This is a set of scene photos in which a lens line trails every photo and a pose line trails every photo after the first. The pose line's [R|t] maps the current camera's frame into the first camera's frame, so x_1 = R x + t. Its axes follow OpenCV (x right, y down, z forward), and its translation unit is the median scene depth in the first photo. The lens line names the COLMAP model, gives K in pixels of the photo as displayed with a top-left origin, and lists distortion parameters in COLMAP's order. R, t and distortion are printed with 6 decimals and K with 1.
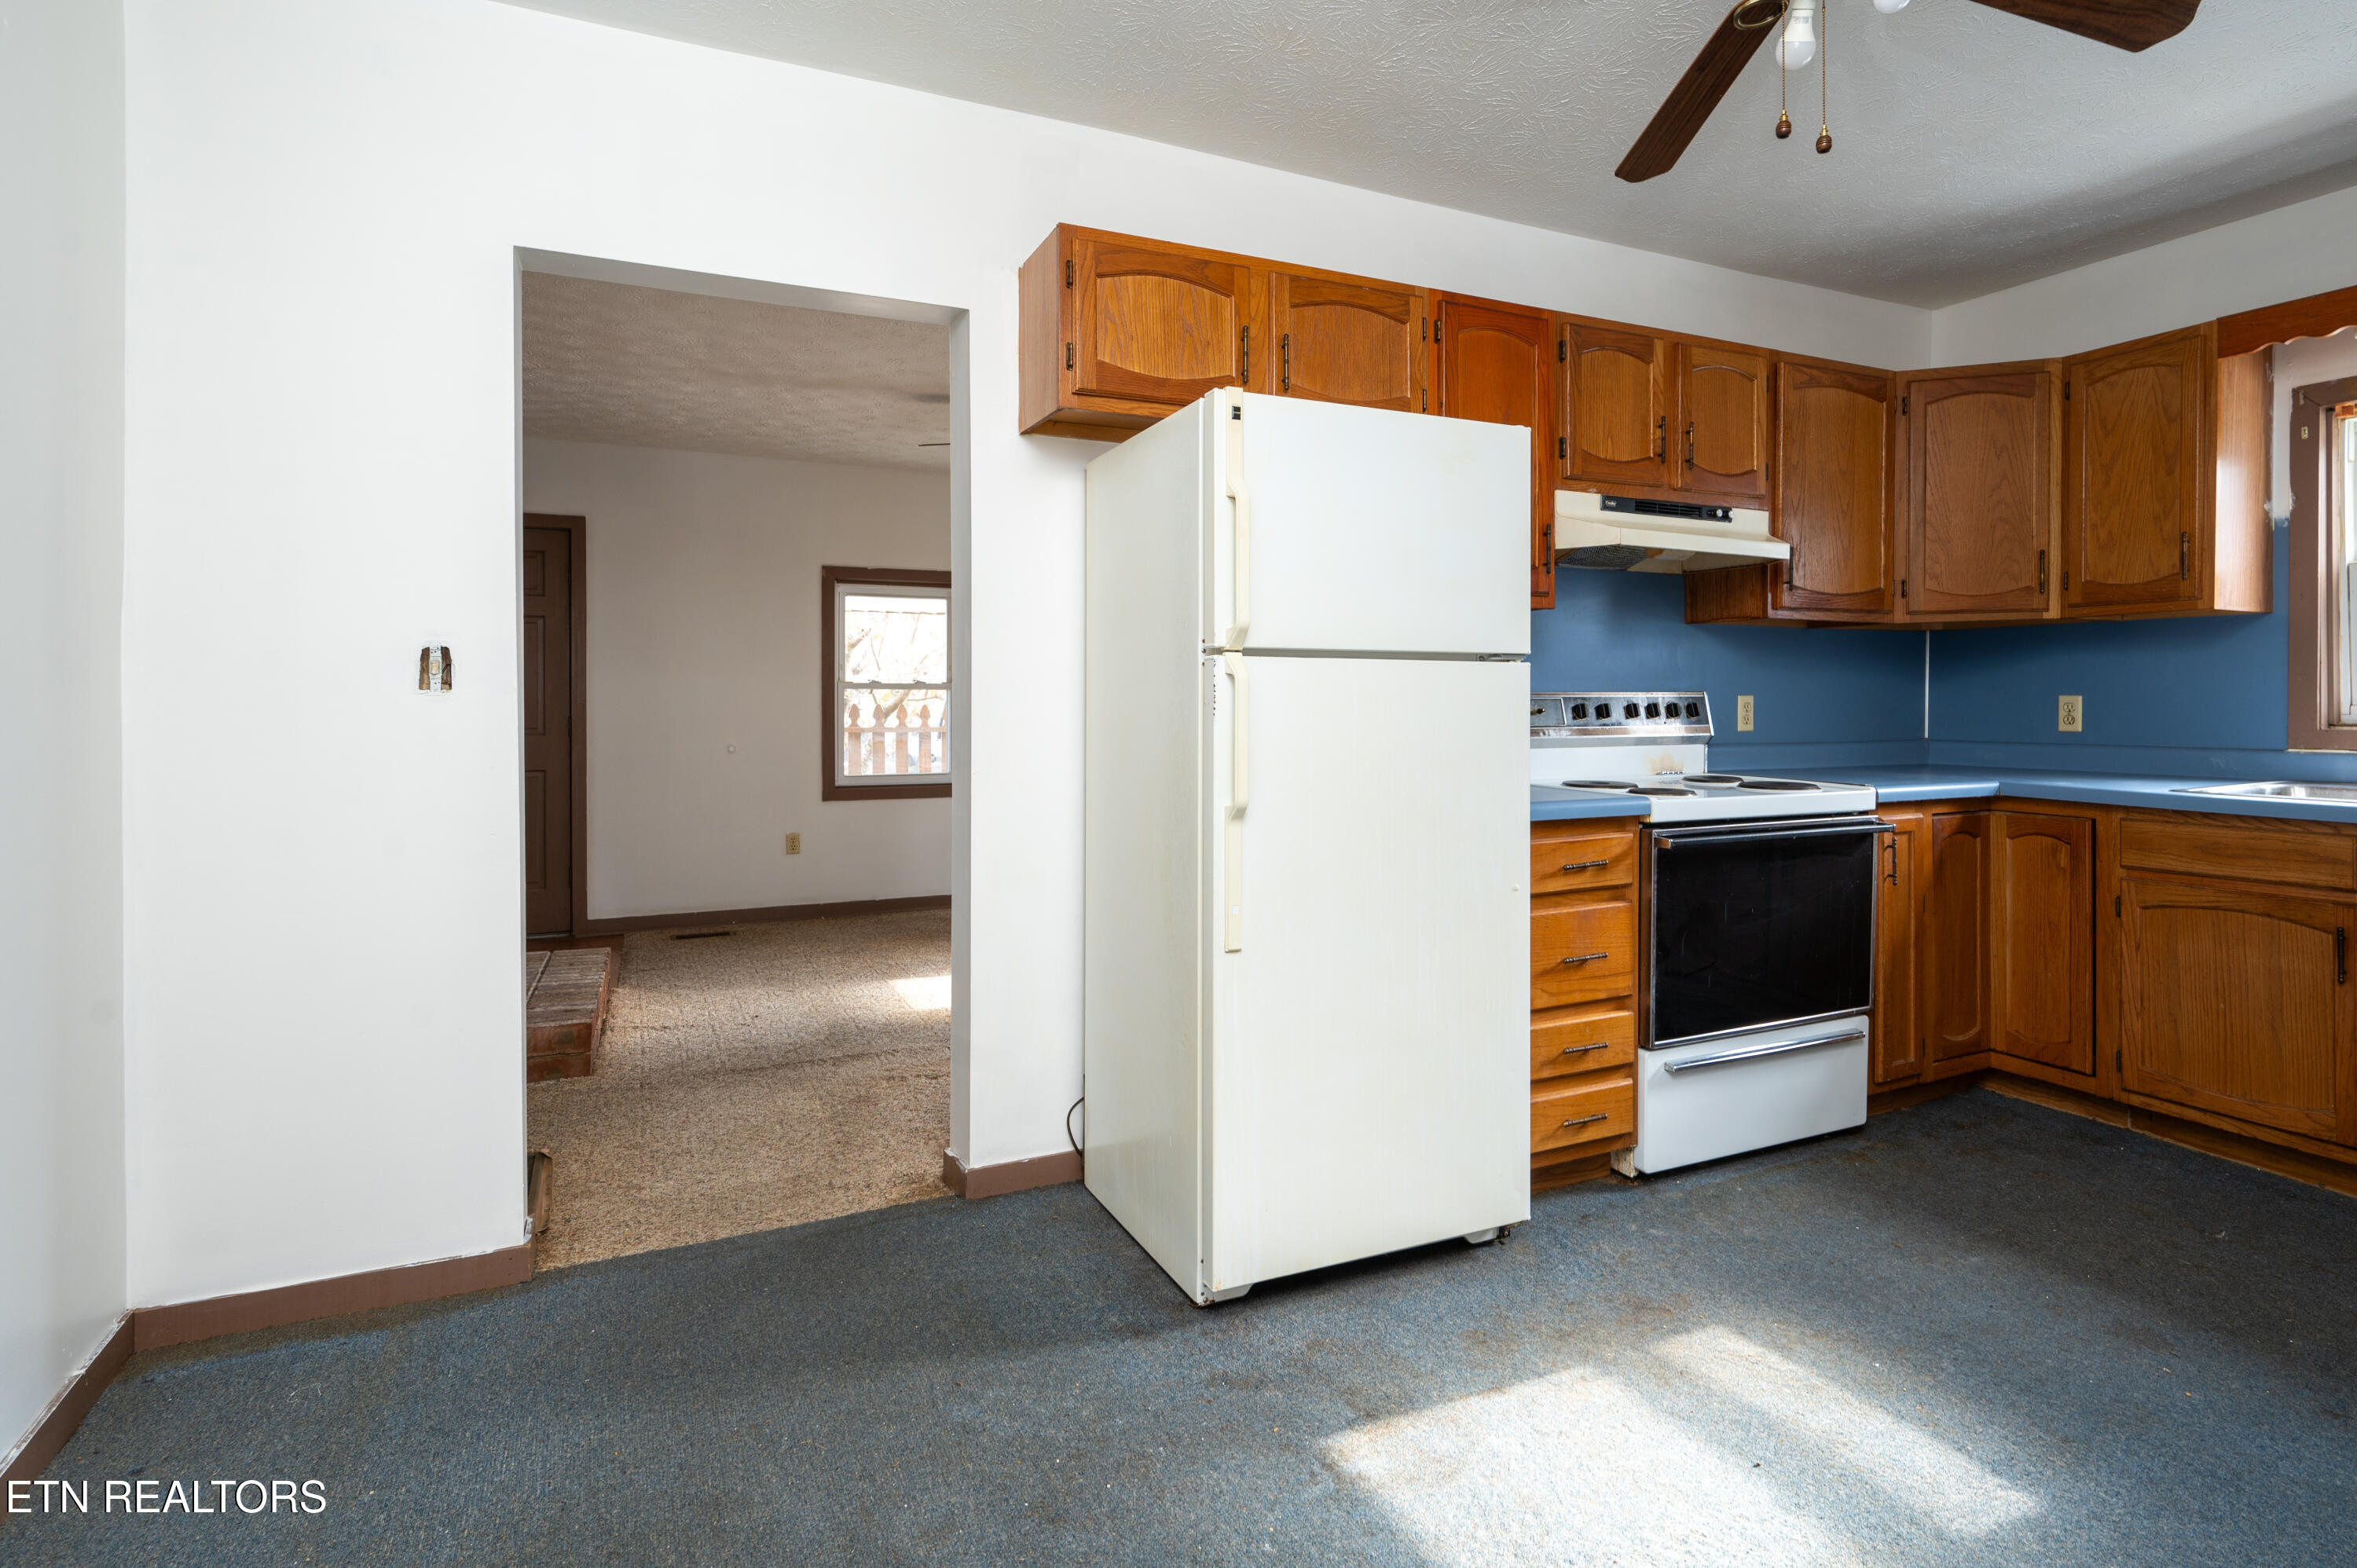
lens RADIAL K [[1135.7, 0, 1235.2], [0, 1135.7, 719.8], [0, 0, 1]] dist [0.000310, 0.000487]
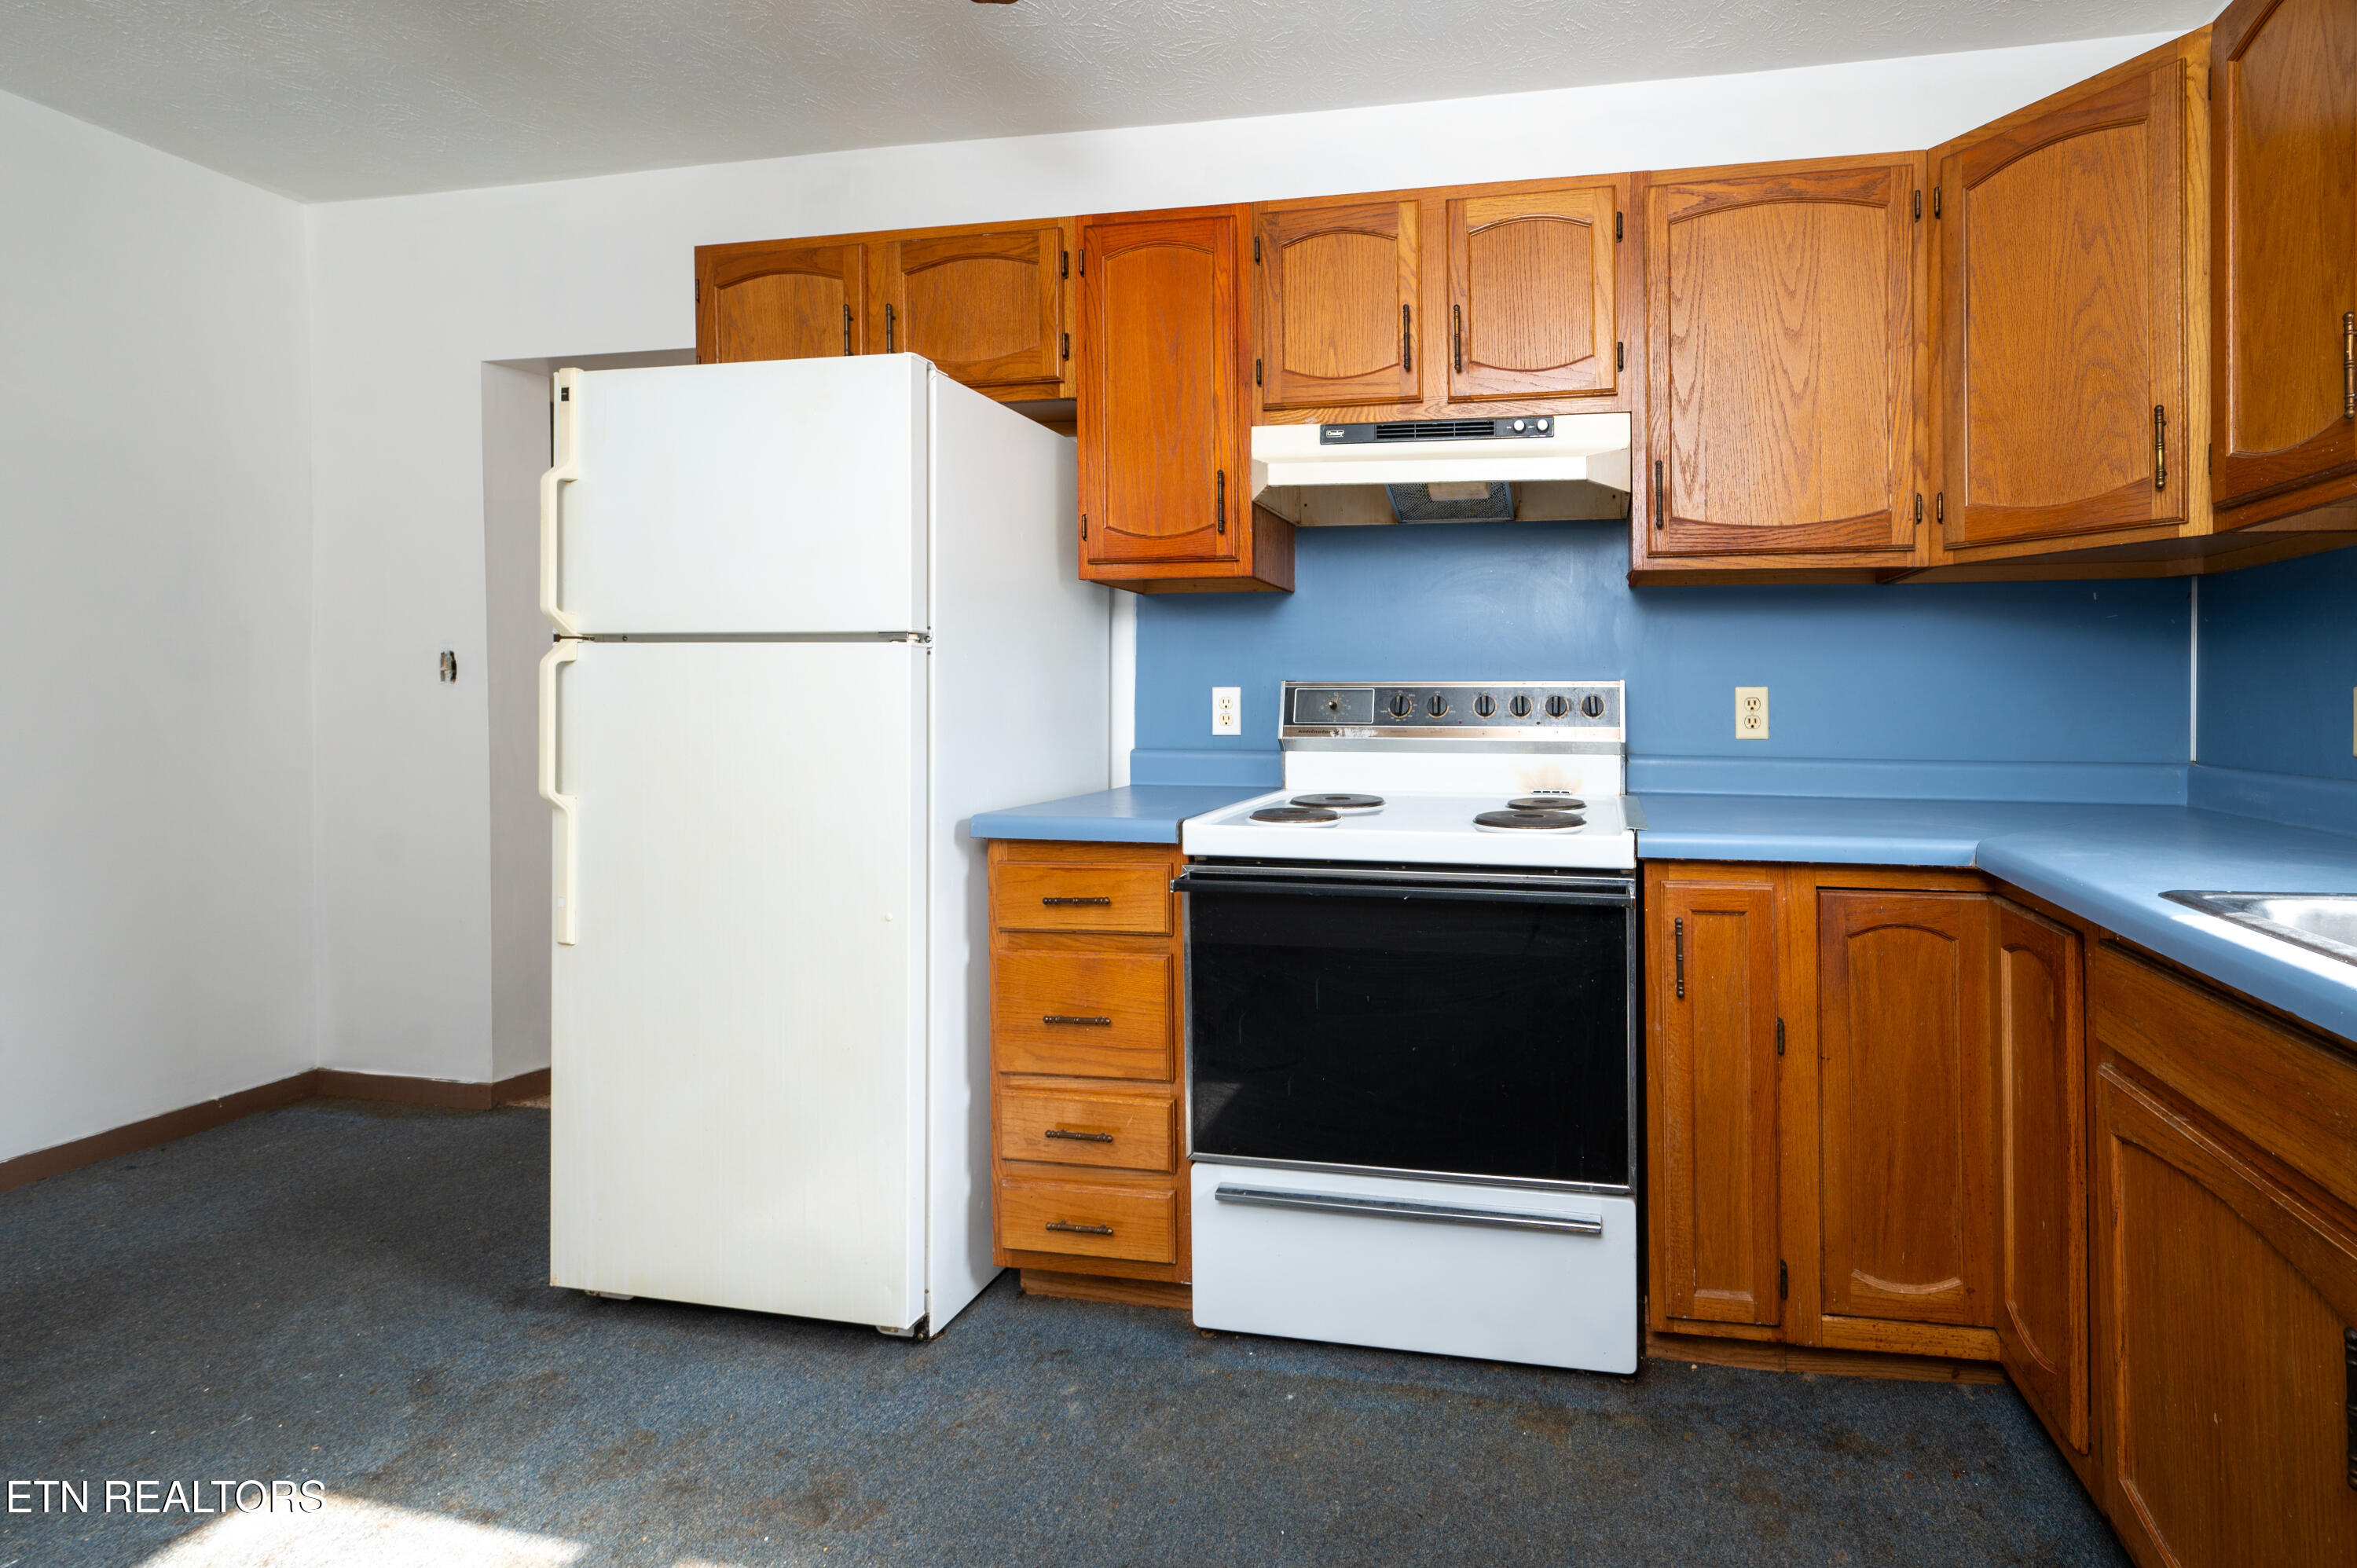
lens RADIAL K [[969.5, 0, 1356.6], [0, 969.5, 708.7], [0, 0, 1]] dist [-0.000622, -0.000164]
pose [[0.834933, 0.011588, -0.550229, 0.718620], [-0.013640, 0.999907, 0.000360, -0.006243], [0.550182, 0.007205, 0.835014, 0.473532]]
